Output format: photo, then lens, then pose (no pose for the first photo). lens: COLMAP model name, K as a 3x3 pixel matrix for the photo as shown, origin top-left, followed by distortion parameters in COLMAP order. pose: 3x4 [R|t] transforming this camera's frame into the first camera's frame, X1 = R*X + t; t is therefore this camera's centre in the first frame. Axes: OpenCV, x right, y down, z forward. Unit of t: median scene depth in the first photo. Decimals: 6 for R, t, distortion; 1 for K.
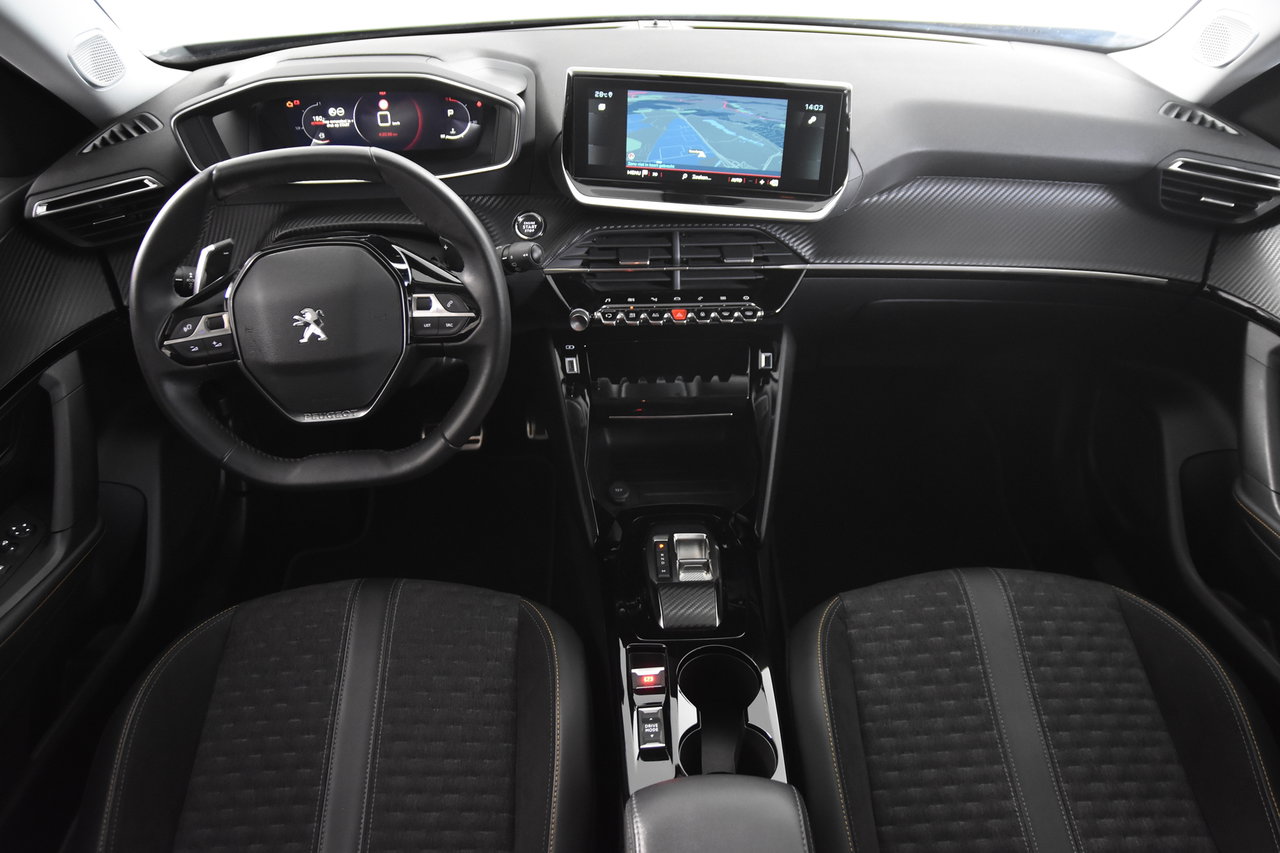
lens RADIAL K [[951.6, 0, 640.0], [0, 951.6, 426.5], [0, 0, 1]] dist [-0.135262, 0.103181]
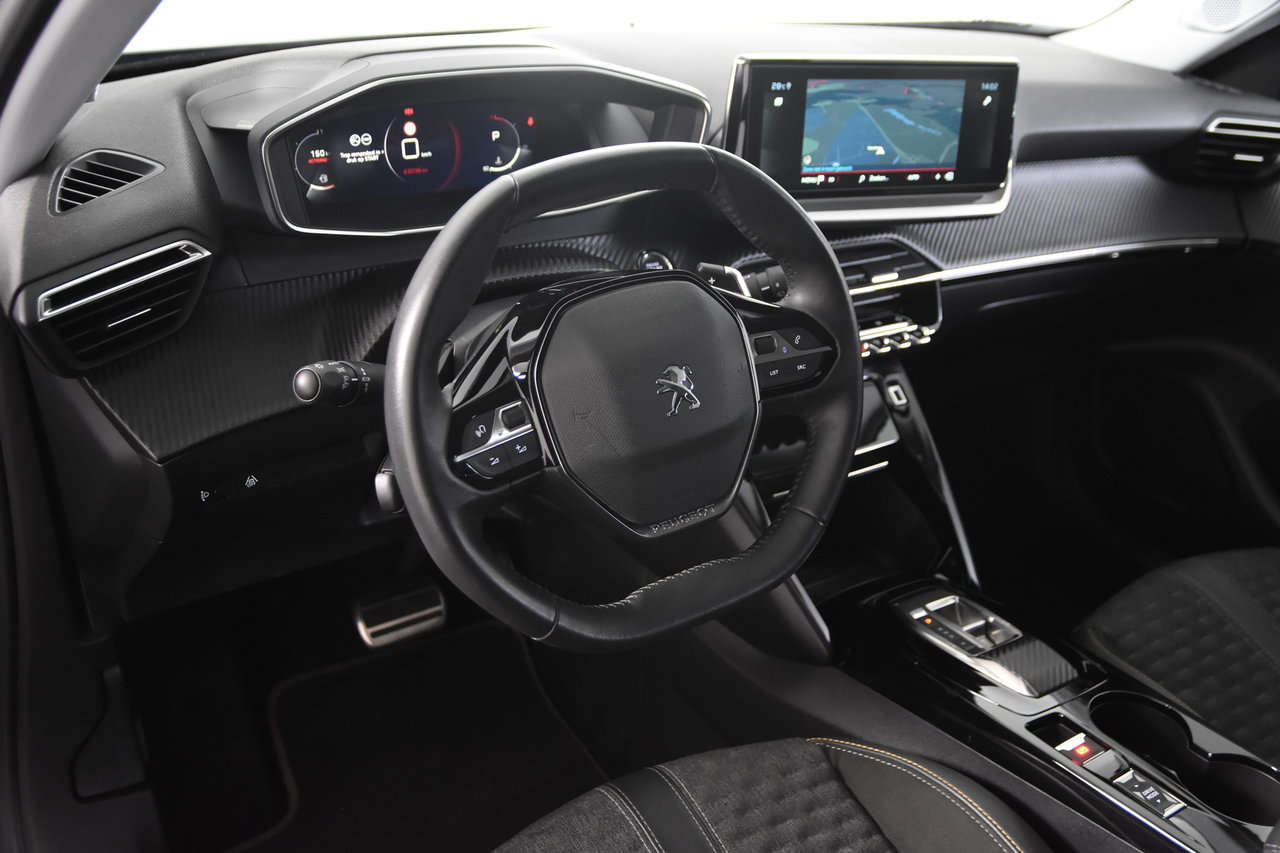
lens RADIAL K [[1242.5, 0, 640.0], [0, 1242.5, 426.5], [0, 0, 1]] dist [-0.050558, 0.004033]
pose [[0.856614, -0.177966, 0.484295, -0.703475], [0.247876, 0.965164, -0.083767, -0.008351], [-0.452516, 0.191800, 0.870886, 0.170816]]
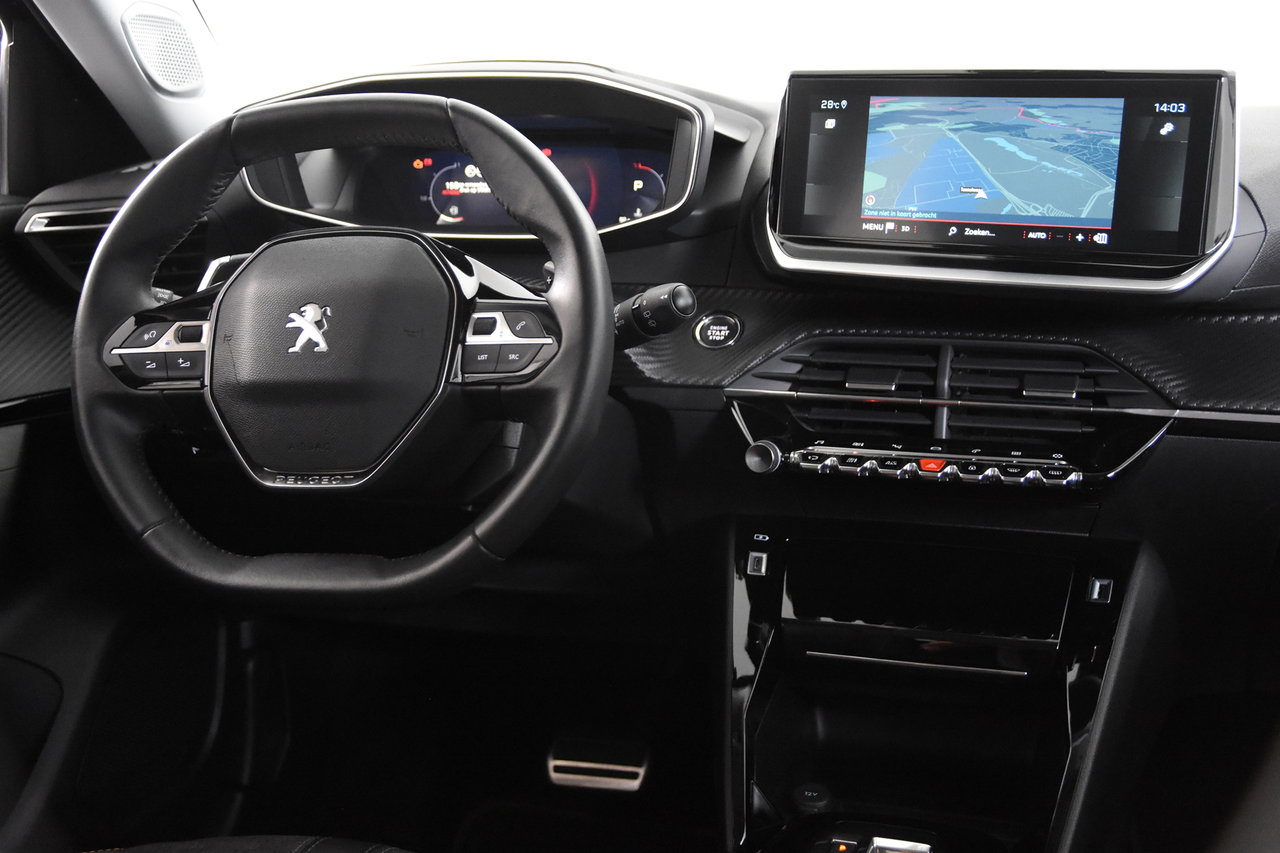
lens RADIAL K [[1583.9, 0, 640.0], [0, 1583.9, 426.5], [0, 0, 1]] dist [0.020827, 0.064992]
pose [[0.946267, 0.063278, -0.317134, 0.192749], [-0.185756, 0.909102, -0.372866, 0.277598], [0.264713, 0.411740, 0.872007, 0.095436]]
